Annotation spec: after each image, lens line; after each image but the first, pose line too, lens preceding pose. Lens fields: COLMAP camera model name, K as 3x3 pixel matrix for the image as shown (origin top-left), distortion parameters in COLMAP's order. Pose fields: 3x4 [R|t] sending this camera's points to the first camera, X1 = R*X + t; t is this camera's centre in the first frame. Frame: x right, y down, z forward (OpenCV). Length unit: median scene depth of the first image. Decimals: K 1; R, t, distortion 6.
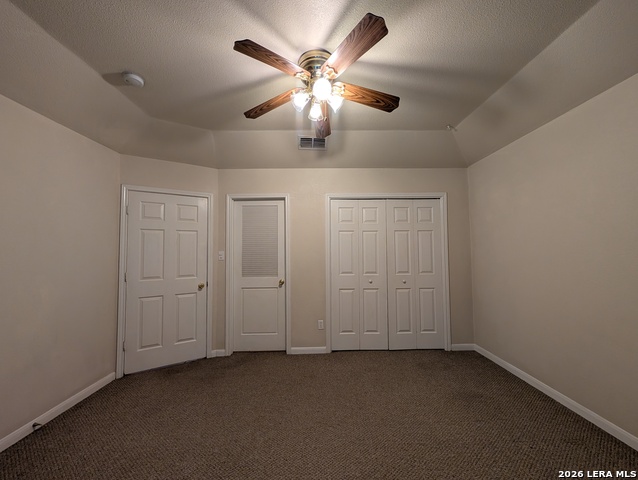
lens RADIAL K [[240.5, 0, 320.4], [0, 240.5, 240.3], [0, 0, 1]] dist [-0.000083, 0.000386]
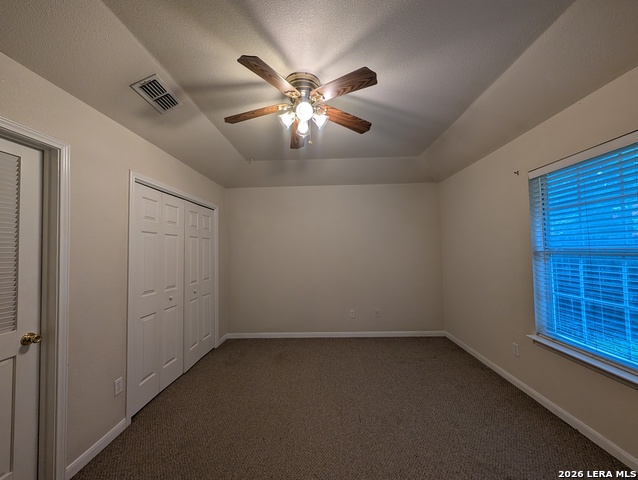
lens RADIAL K [[240.5, 0, 320.4], [0, 240.5, 240.3], [0, 0, 1]] dist [-0.000083, 0.000386]
pose [[0.053005, 0.051833, 0.997248, -0.578766], [-0.026815, 0.998366, -0.050466, 0.006536], [-0.998234, -0.024066, 0.054308, 0.470670]]
